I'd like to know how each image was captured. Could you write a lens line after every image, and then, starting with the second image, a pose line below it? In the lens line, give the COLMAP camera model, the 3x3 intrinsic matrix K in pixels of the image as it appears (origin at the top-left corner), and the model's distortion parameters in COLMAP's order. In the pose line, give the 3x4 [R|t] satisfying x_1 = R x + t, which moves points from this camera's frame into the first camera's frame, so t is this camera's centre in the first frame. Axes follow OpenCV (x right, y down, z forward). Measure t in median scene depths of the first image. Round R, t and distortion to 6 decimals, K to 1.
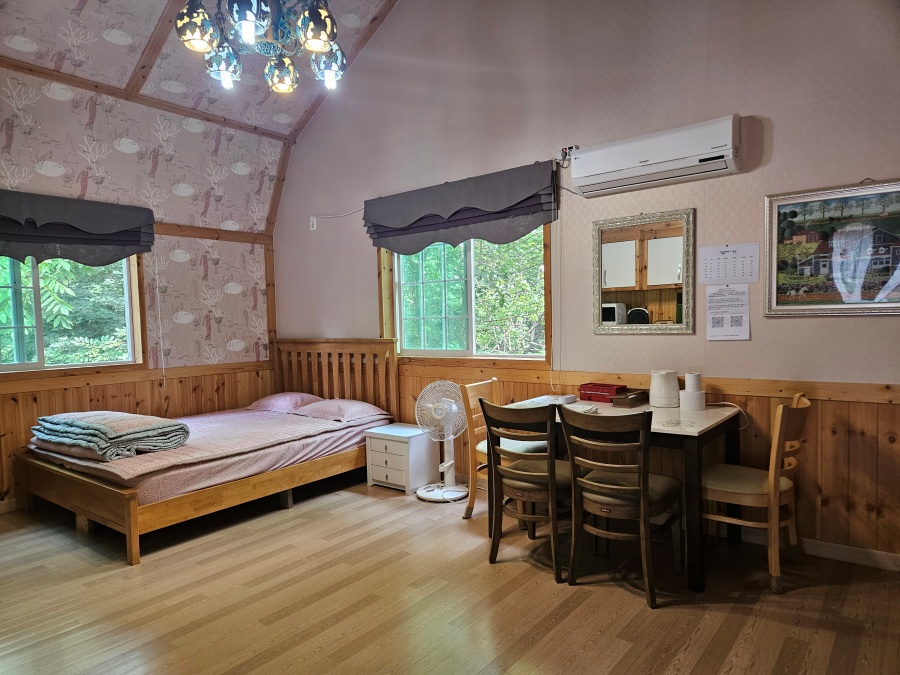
lens RADIAL K [[599.0, 0, 447.9], [0, 599.0, 352.0], [0, 0, 1]] dist [0.030840, -0.001225]
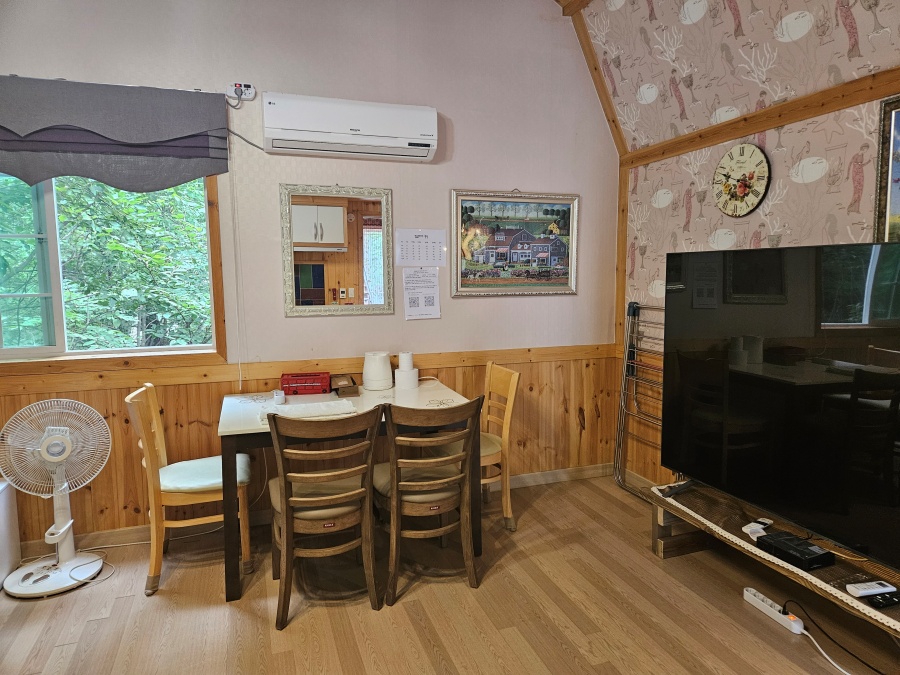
lens RADIAL K [[597.0, 0, 462.2], [0, 597.0, 335.2], [0, 0, 1]] dist [0.067904, -0.051645]
pose [[0.527035, -0.065000, 0.847354, -0.425915], [0.041434, 0.997850, 0.050773, -0.044396], [-0.848833, 0.008350, 0.528595, 0.403105]]
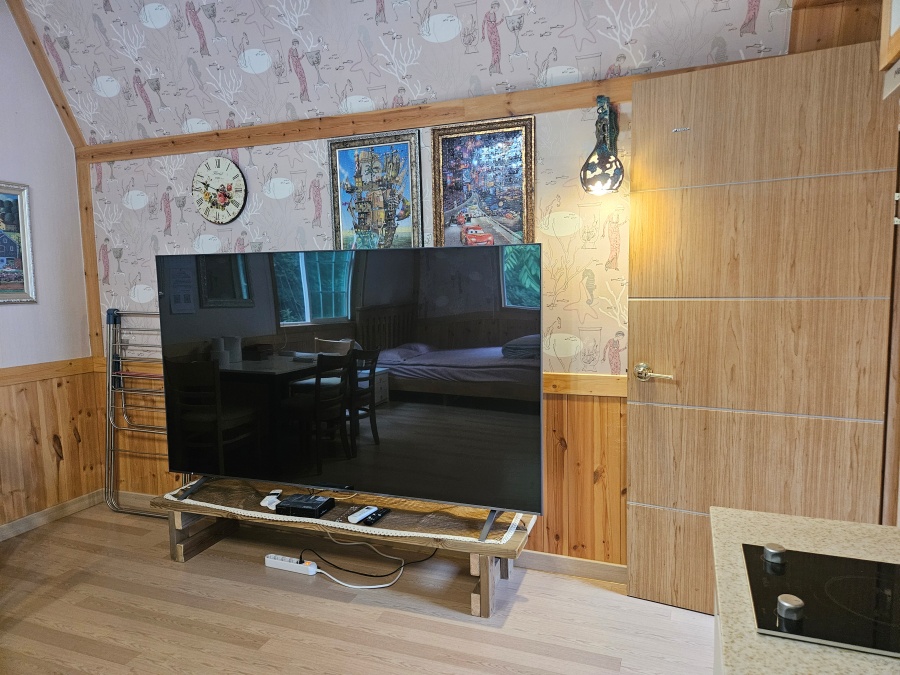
lens RADIAL K [[595.1, 0, 455.8], [0, 595.1, 339.7], [0, 0, 1]] dist [0.059198, -0.043081]
pose [[-0.303778, -0.064069, 0.950586, -0.481776], [0.079504, 0.992552, 0.092305, -0.031264], [-0.949420, 0.103616, -0.296422, 0.481017]]
